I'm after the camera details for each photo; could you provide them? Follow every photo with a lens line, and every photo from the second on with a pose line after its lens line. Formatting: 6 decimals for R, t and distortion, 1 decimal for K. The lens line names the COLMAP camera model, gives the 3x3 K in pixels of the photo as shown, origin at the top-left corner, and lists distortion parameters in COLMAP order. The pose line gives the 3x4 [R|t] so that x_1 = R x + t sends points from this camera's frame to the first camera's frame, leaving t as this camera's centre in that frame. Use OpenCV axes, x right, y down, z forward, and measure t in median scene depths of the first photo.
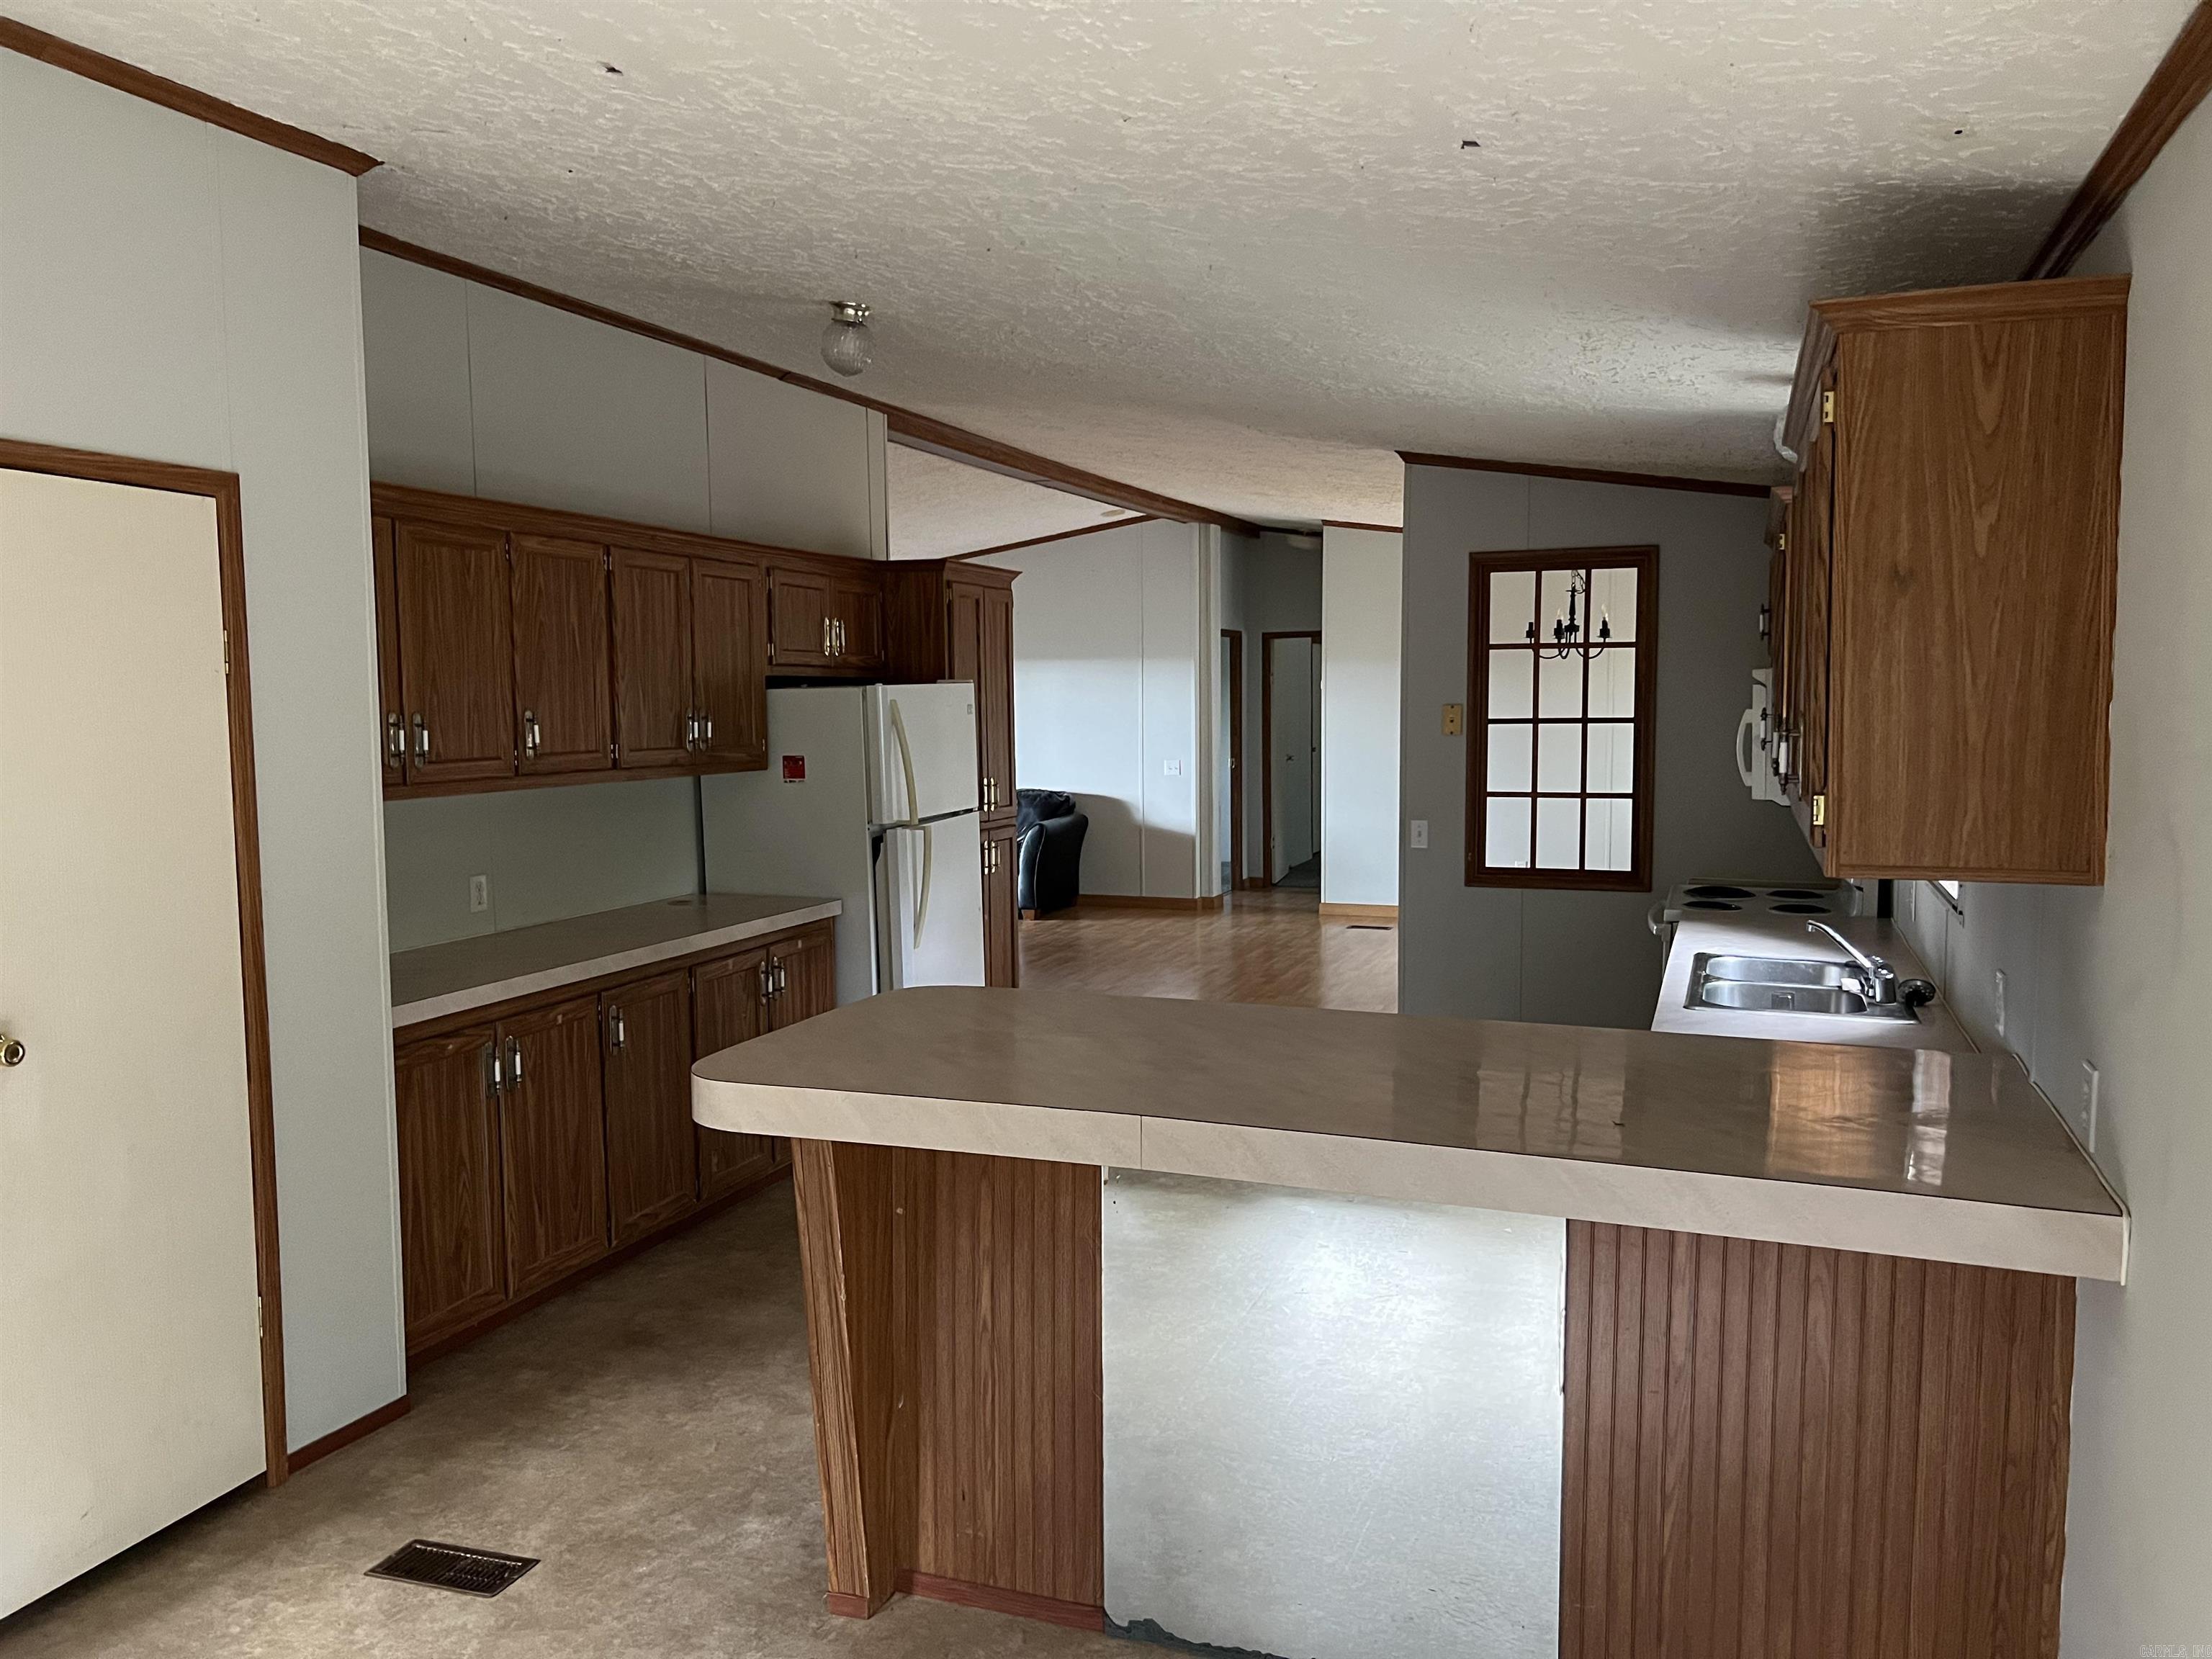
lens RADIAL K [[1660.1, 0, 1104.1], [0, 1660.1, 840.4], [0, 0, 1]] dist [0.046959, -0.017078]
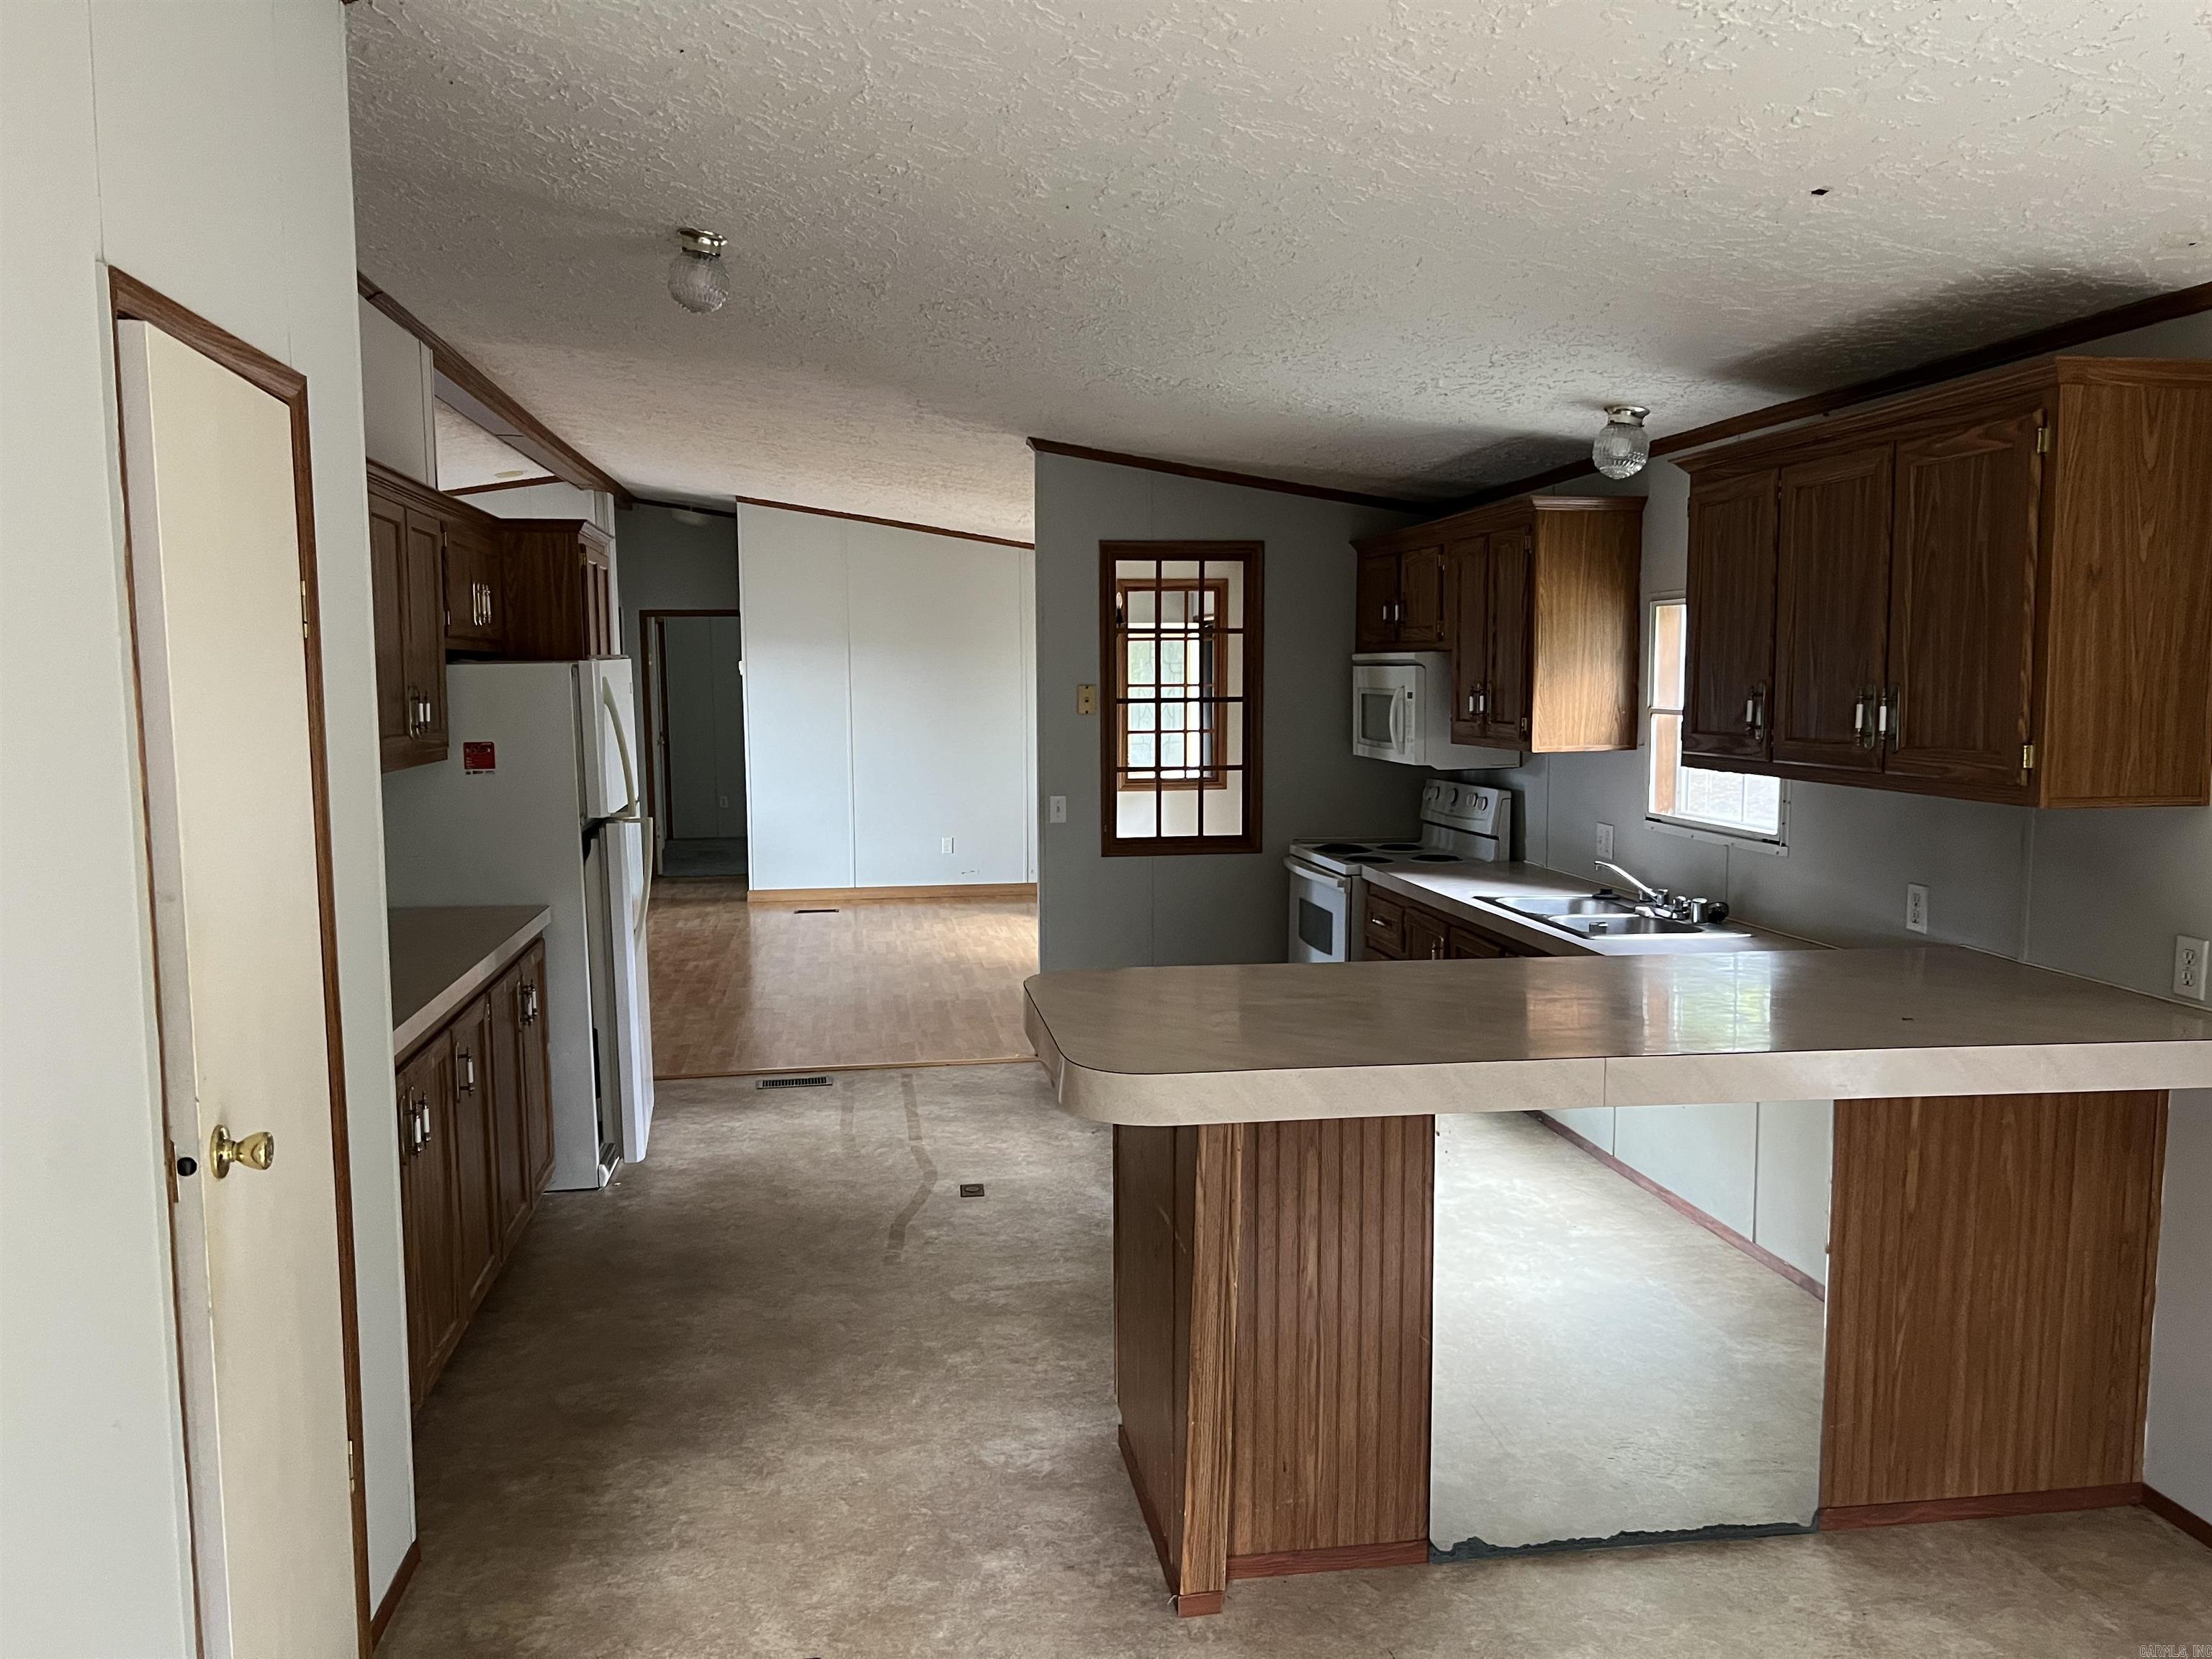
lens RADIAL K [[1660.1, 0, 1098.2], [0, 1660.1, 839.9], [0, 0, 1]] dist [0.046959, -0.017078]
pose [[0.874950, -0.045364, 0.482084, -0.656602], [0.041553, 0.998963, 0.018585, -0.006446], [-0.482428, 0.003771, 0.875928, 0.178081]]
